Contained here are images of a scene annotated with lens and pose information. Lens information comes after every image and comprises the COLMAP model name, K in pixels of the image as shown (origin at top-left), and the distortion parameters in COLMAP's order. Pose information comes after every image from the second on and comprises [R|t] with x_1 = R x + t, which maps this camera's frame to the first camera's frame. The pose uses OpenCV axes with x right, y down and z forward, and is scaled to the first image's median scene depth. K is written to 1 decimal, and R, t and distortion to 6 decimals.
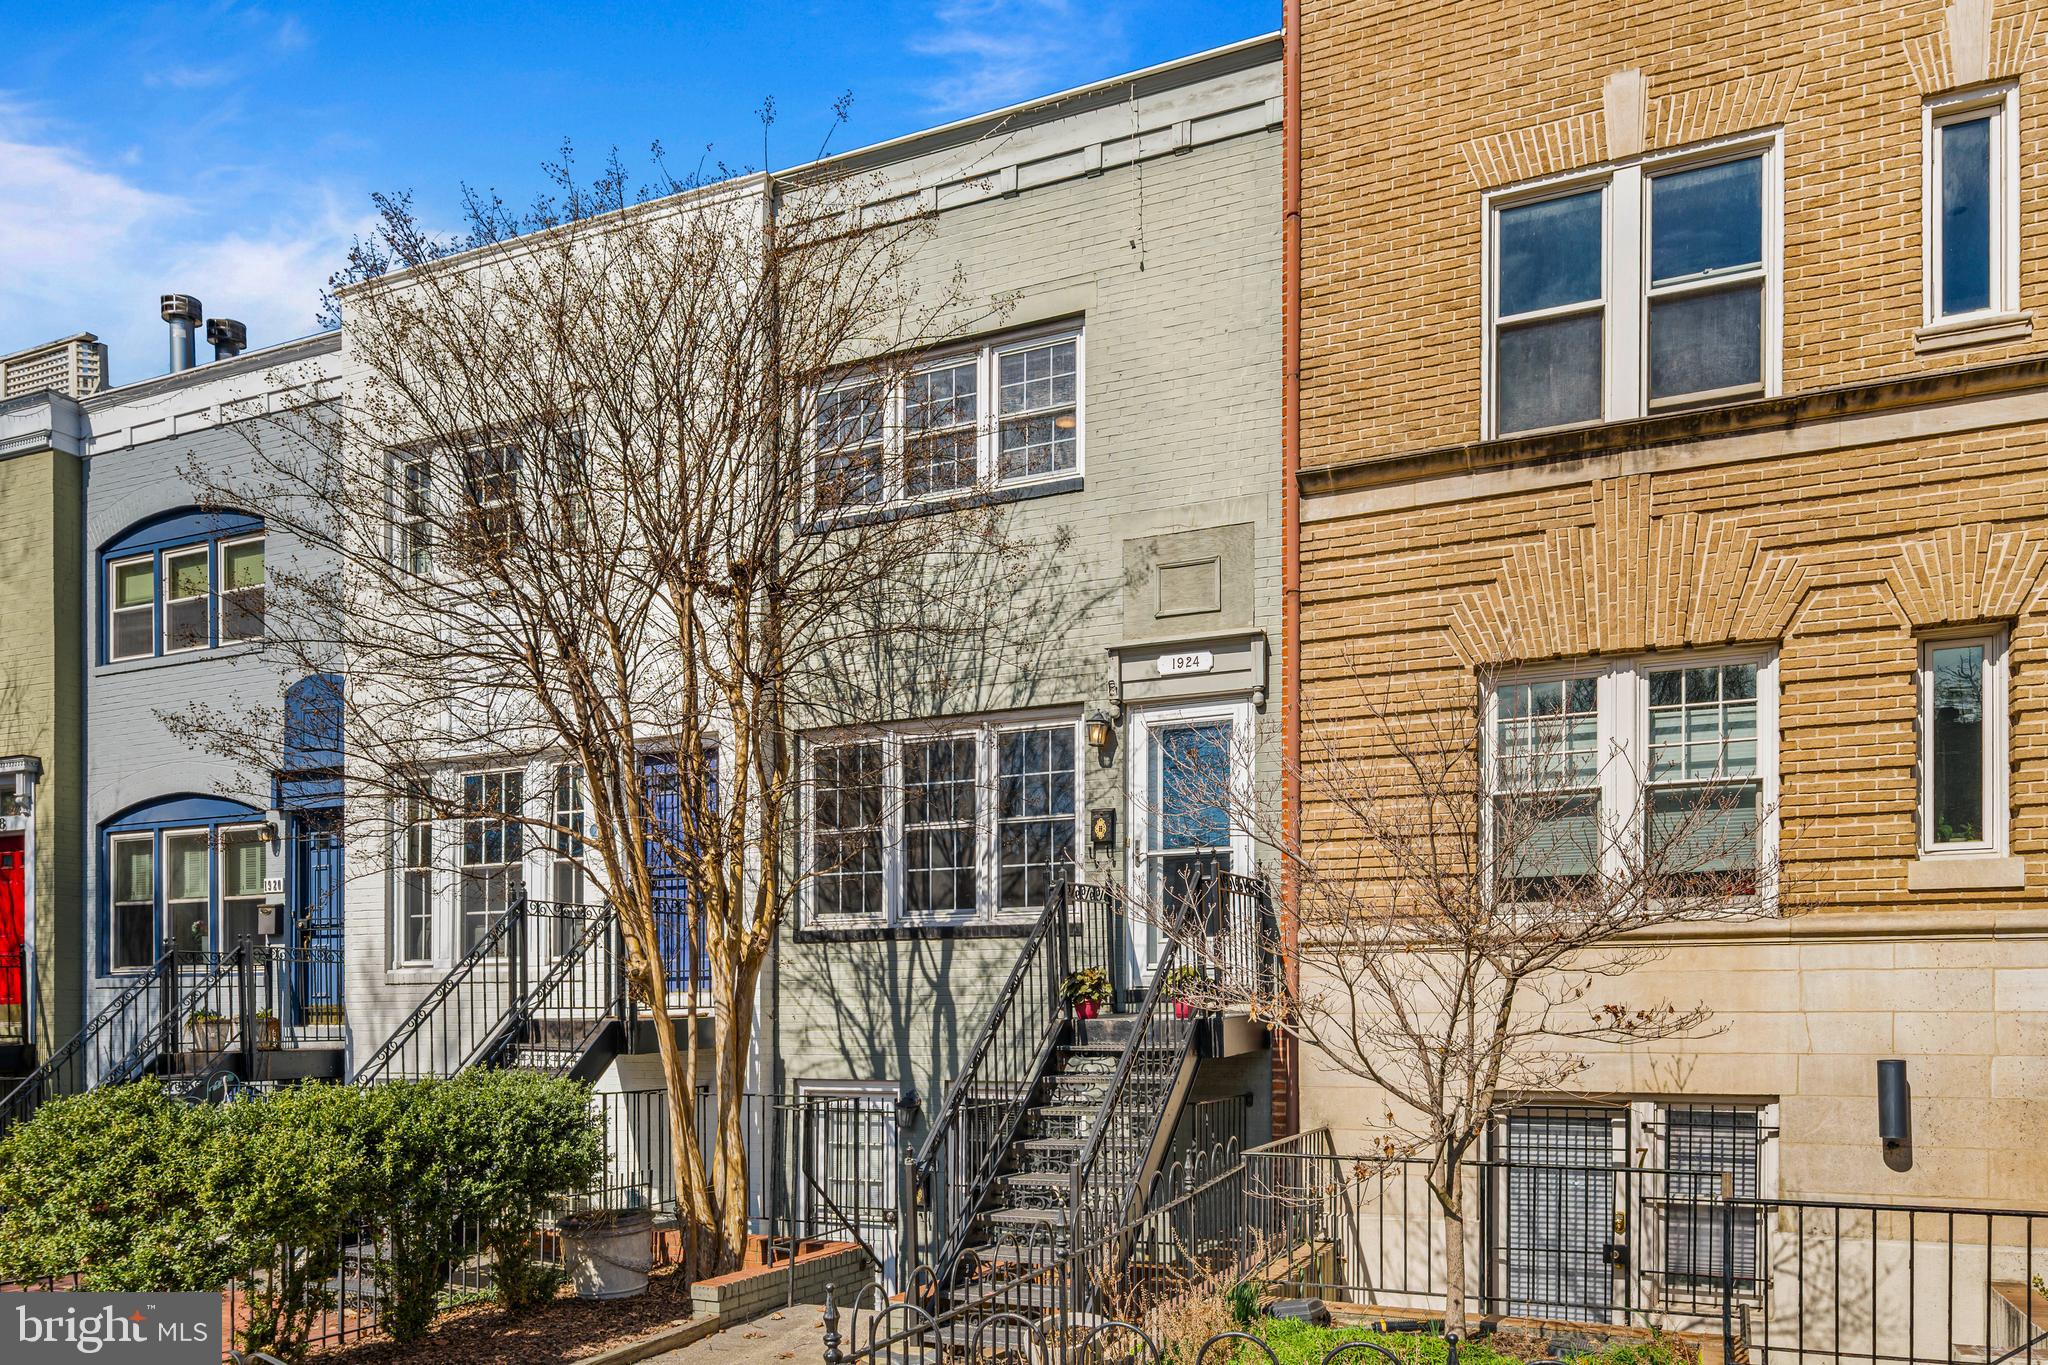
lens RADIAL K [[1266.1, 0, 1023.7], [0, 1266.1, 649.9], [0, 0, 1]] dist [0.001110, -0.001406]
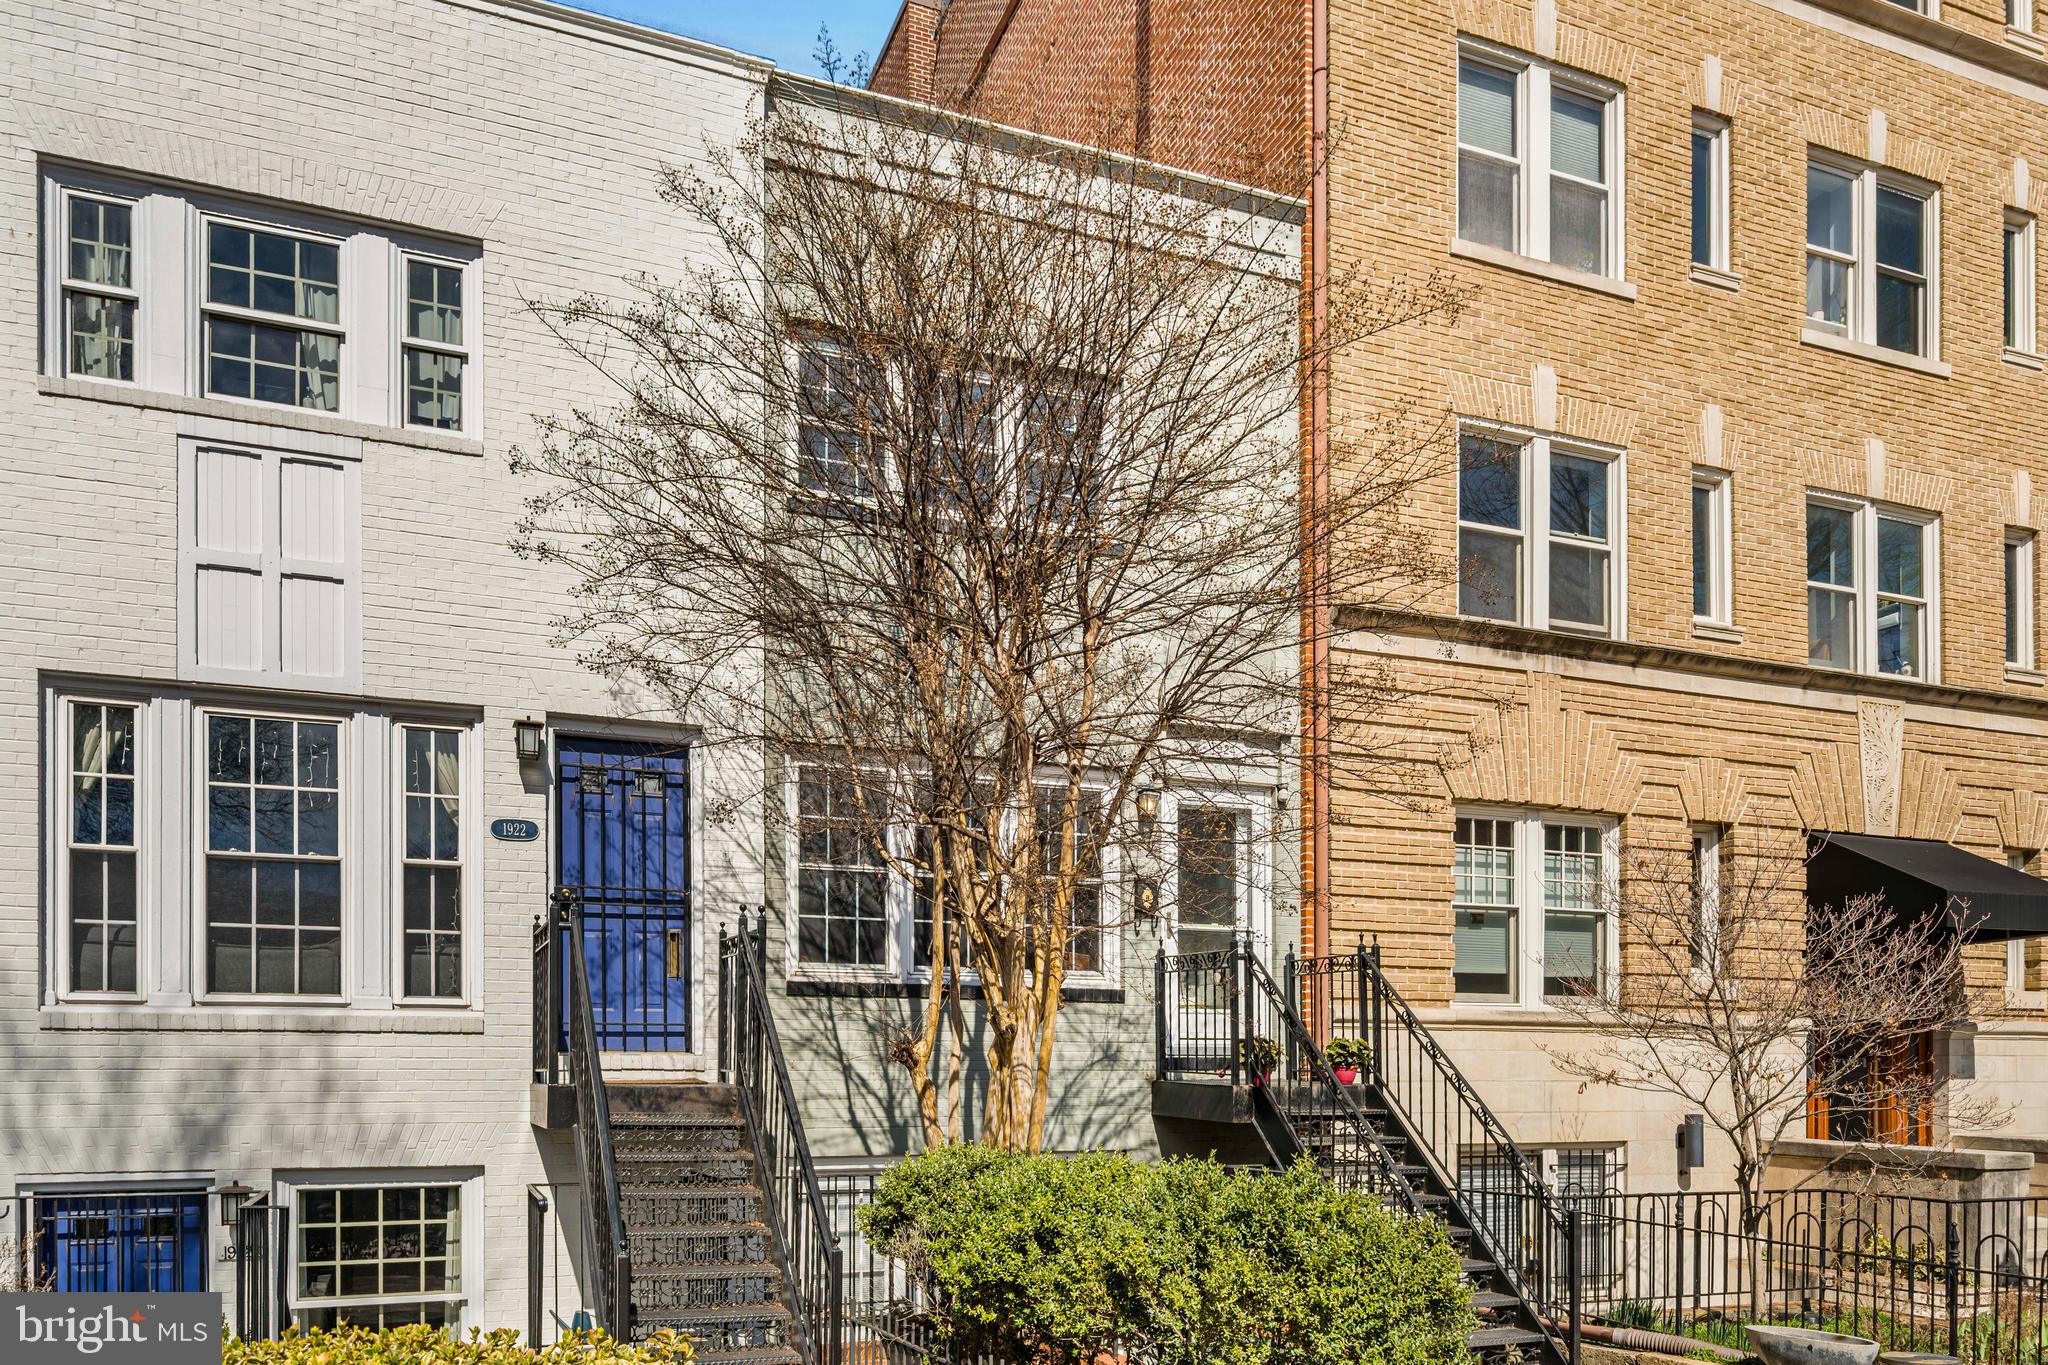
lens RADIAL K [[1400.1, 0, 1024.0], [0, 1400.1, 682.5], [0, 0, 1]] dist [0.001680, 0.000785]
pose [[0.731189, 0.196461, 0.653274, -0.753986], [-0.183405, 0.978988, -0.089134, 0.088028], [-0.657058, -0.054640, 0.751857, 0.228290]]
